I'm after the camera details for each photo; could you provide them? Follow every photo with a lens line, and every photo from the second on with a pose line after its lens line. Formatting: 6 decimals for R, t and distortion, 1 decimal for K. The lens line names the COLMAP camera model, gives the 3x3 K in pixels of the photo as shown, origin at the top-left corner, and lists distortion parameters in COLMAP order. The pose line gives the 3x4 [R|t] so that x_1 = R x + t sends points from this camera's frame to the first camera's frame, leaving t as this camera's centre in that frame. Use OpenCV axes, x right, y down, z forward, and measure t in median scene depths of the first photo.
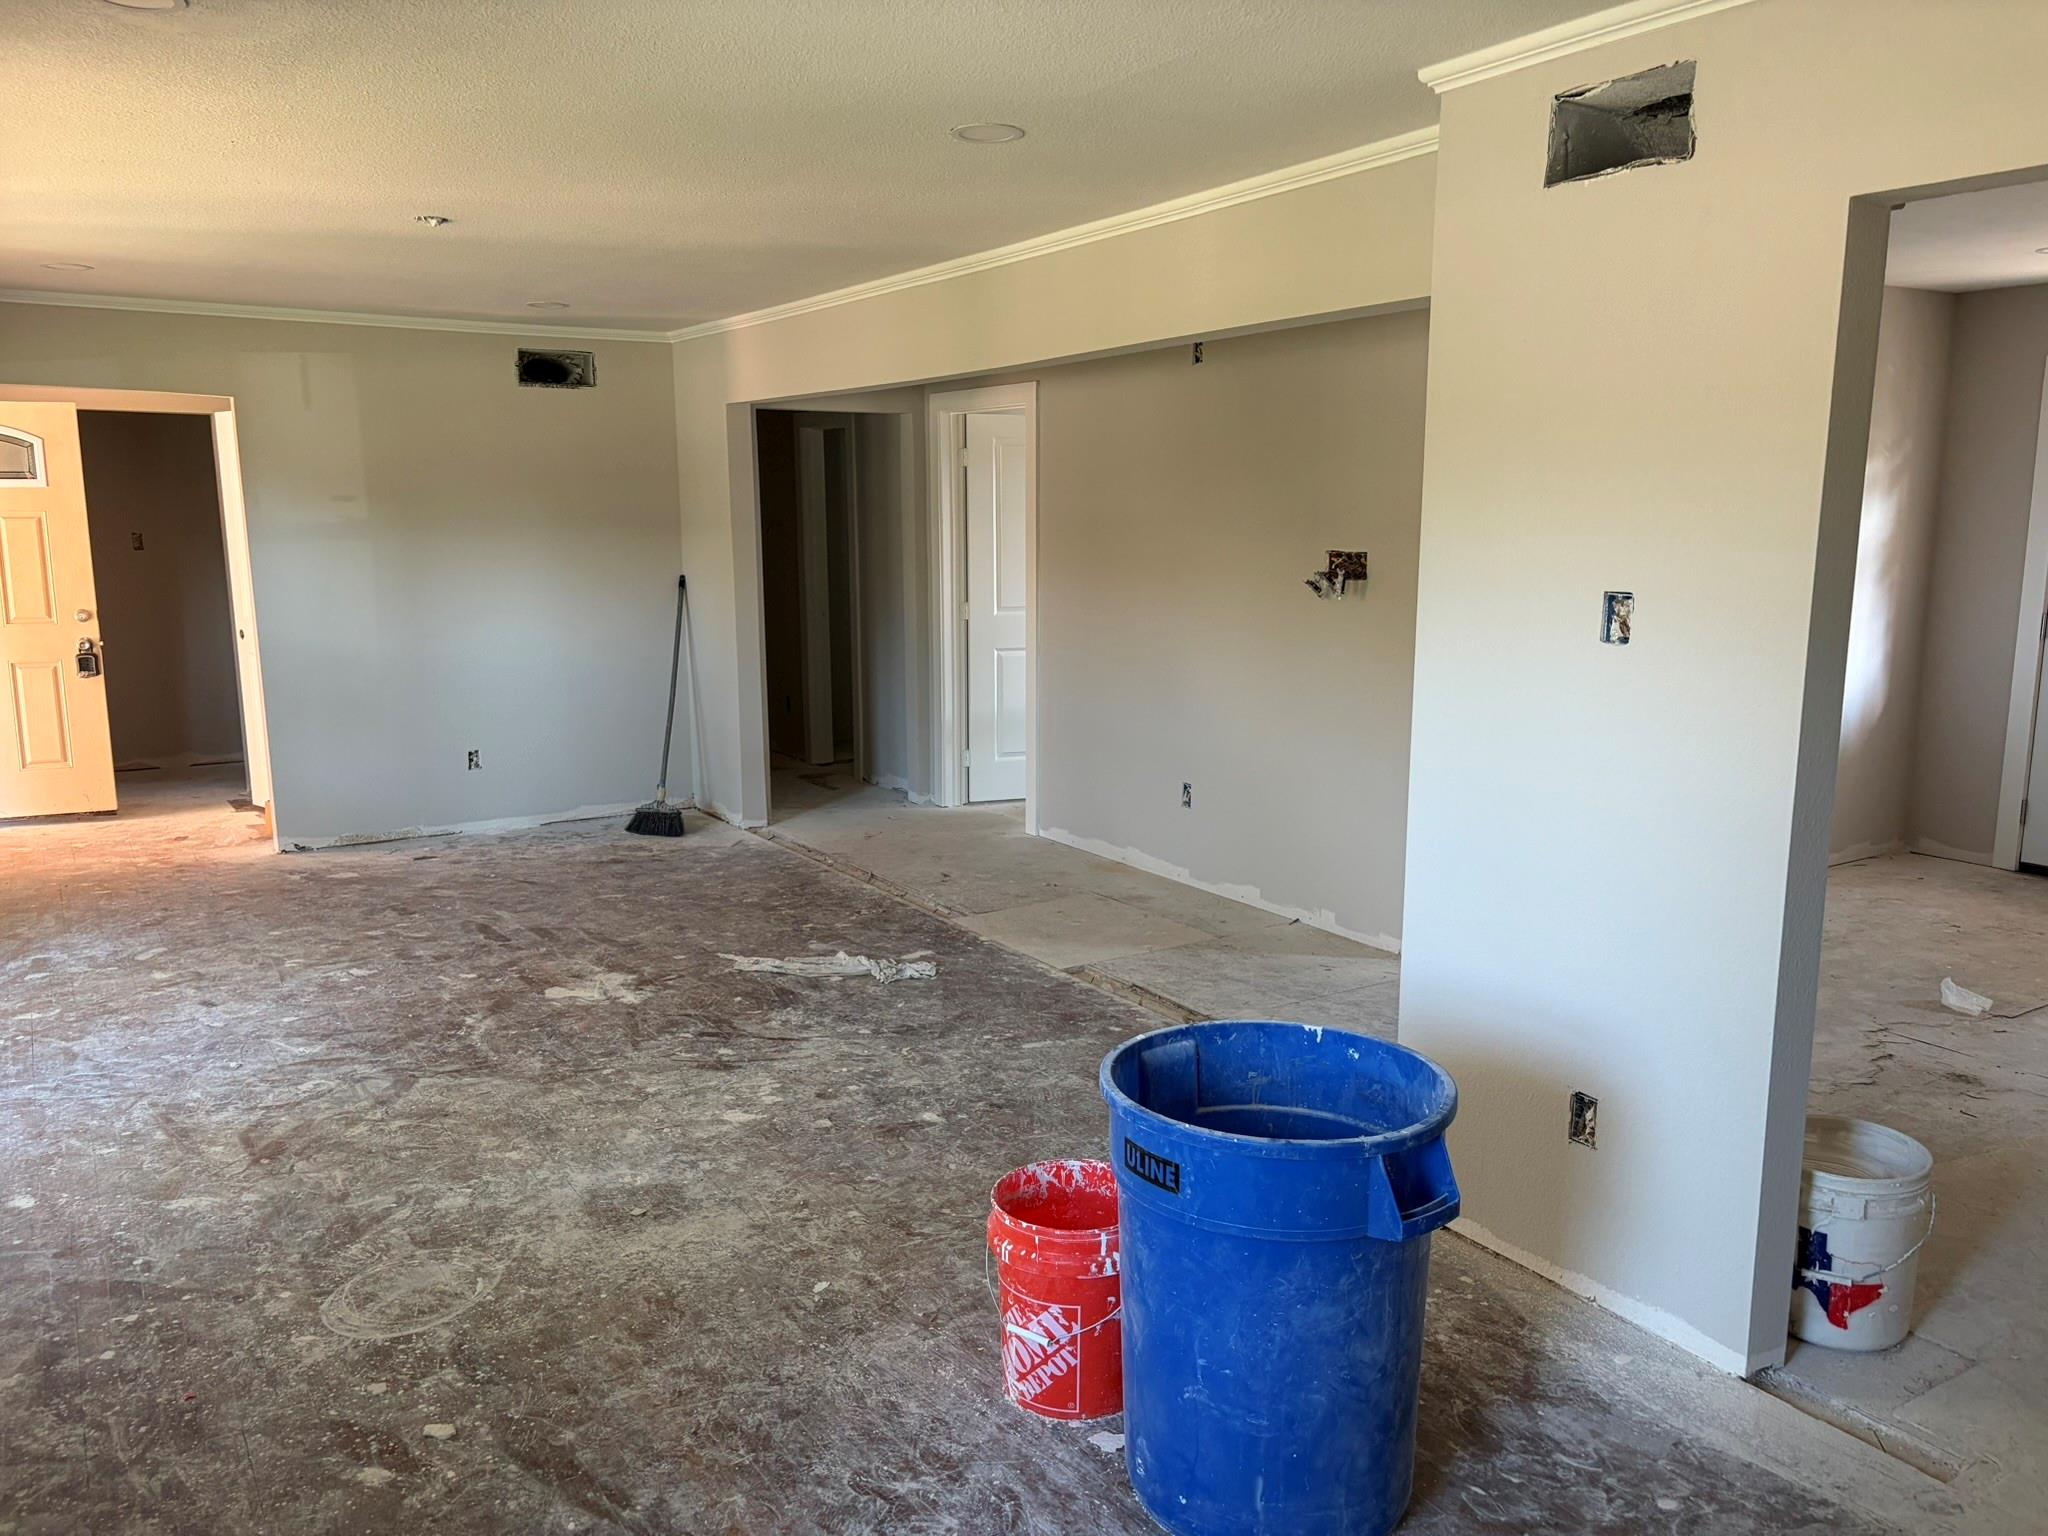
lens RADIAL K [[1552.4, 0, 1028.9], [0, 1552.4, 786.5], [0, 0, 1]] dist [0.030416, -0.006828]
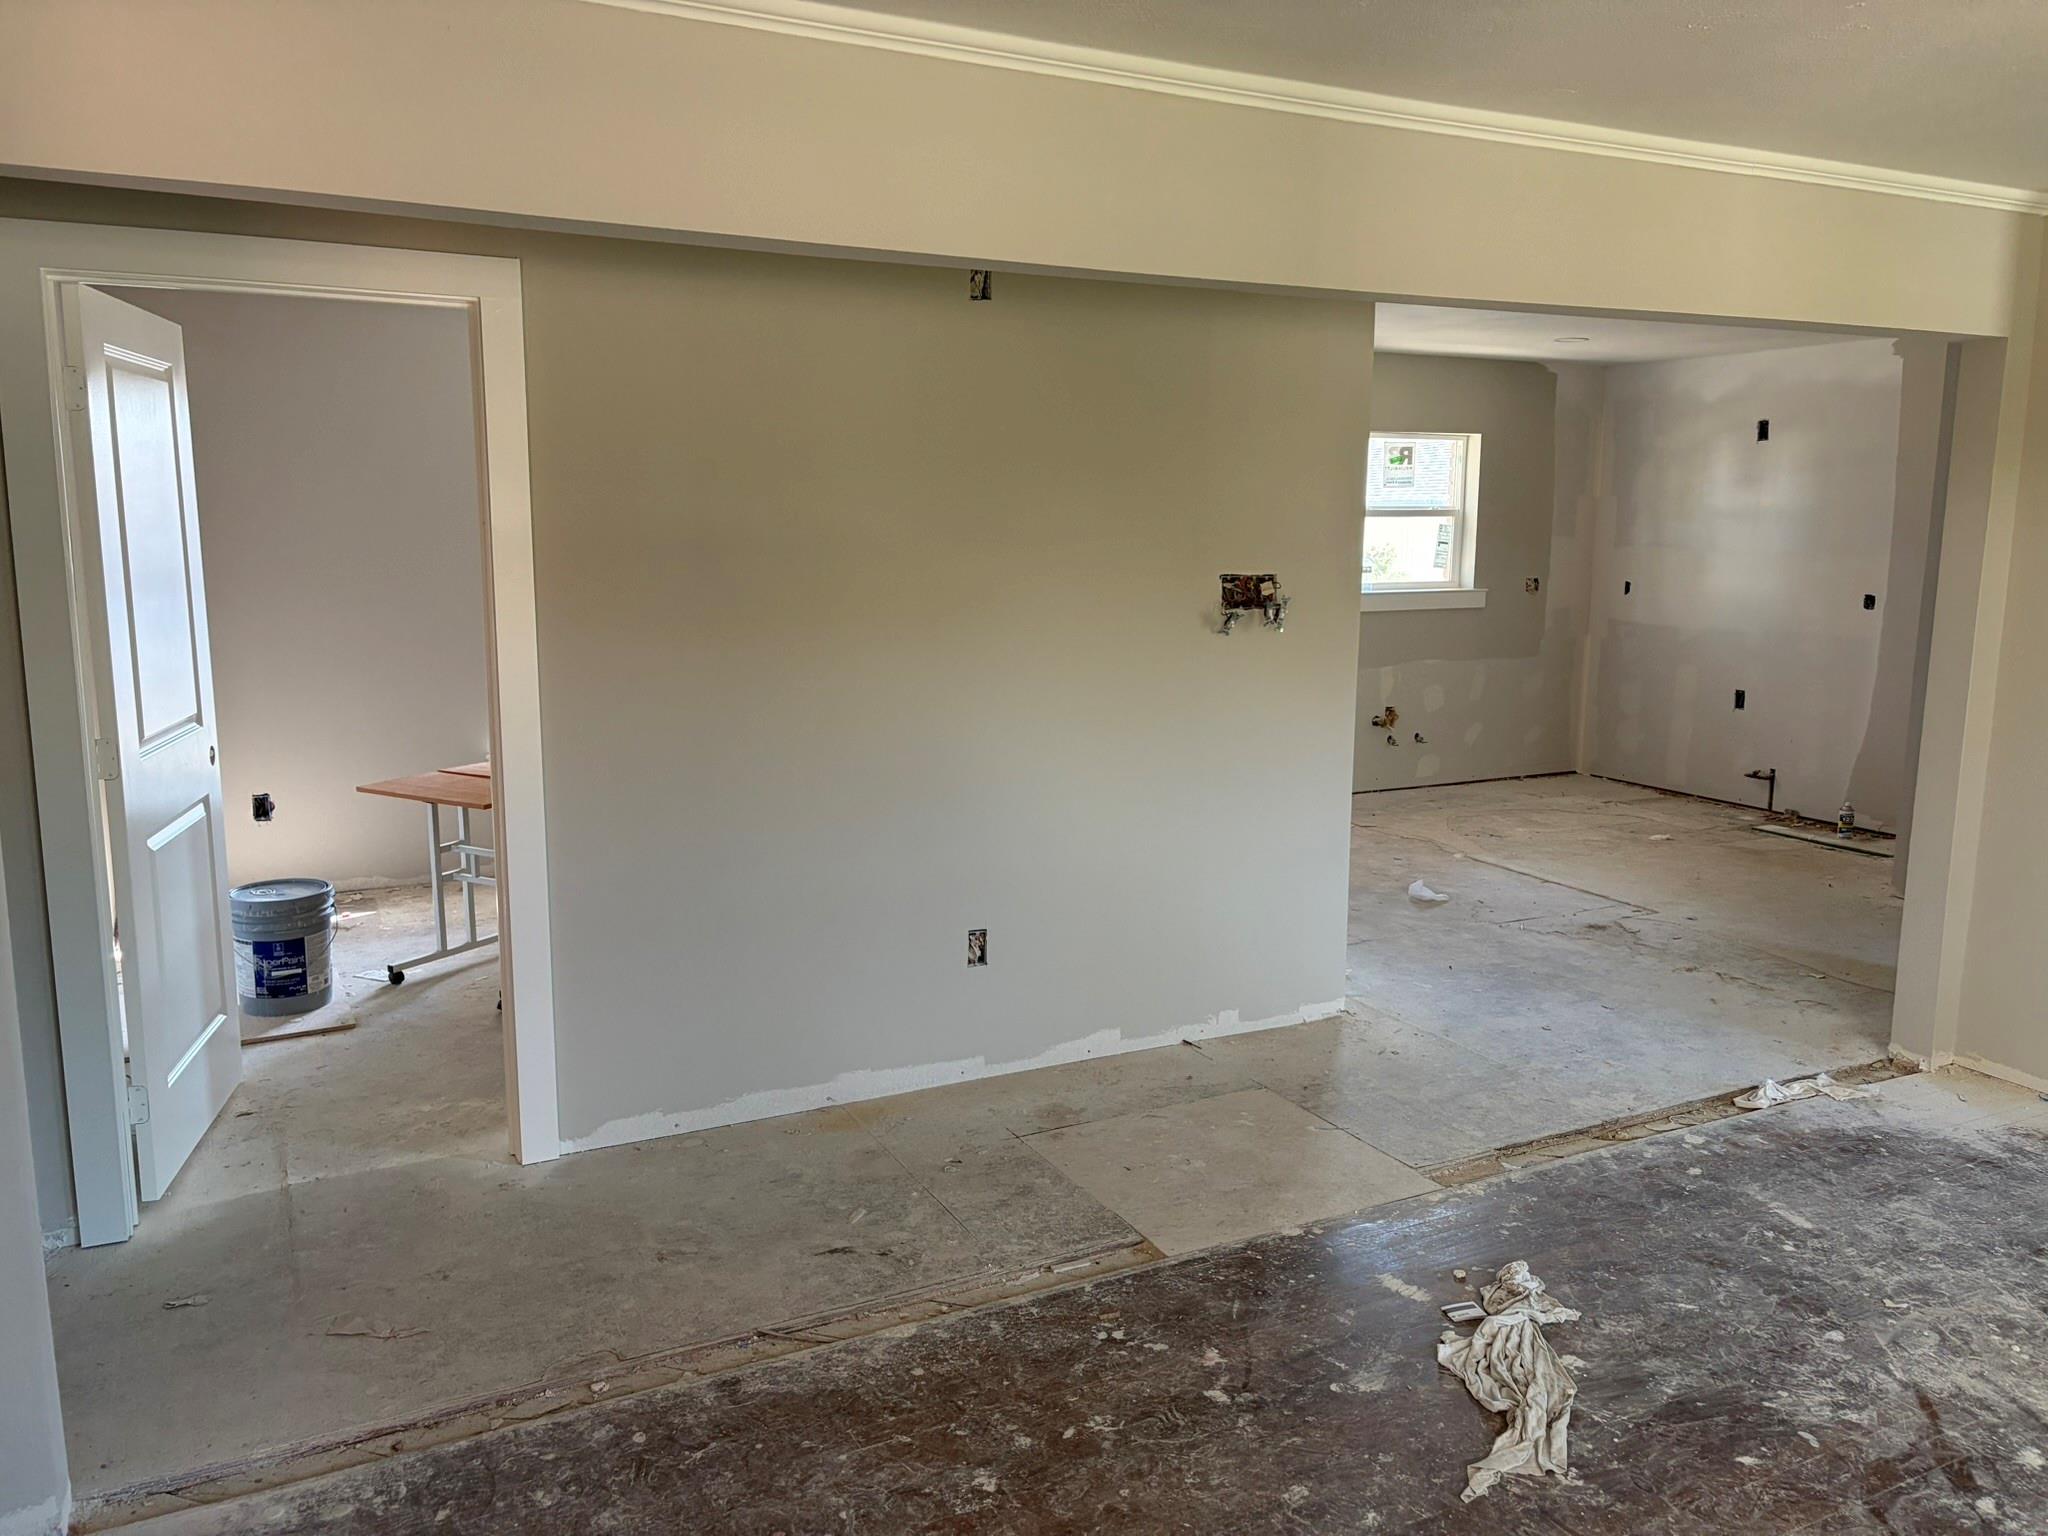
lens RADIAL K [[1555.0, 0, 1024.0], [0, 1555.0, 768.0], [0, 0, 1]] dist [0.056455, -0.064563]
pose [[0.089473, -0.162896, 0.982578, -0.711049], [0.171484, 0.974322, 0.145912, -0.216639], [-0.981116, 0.155441, 0.115109, 1.170102]]
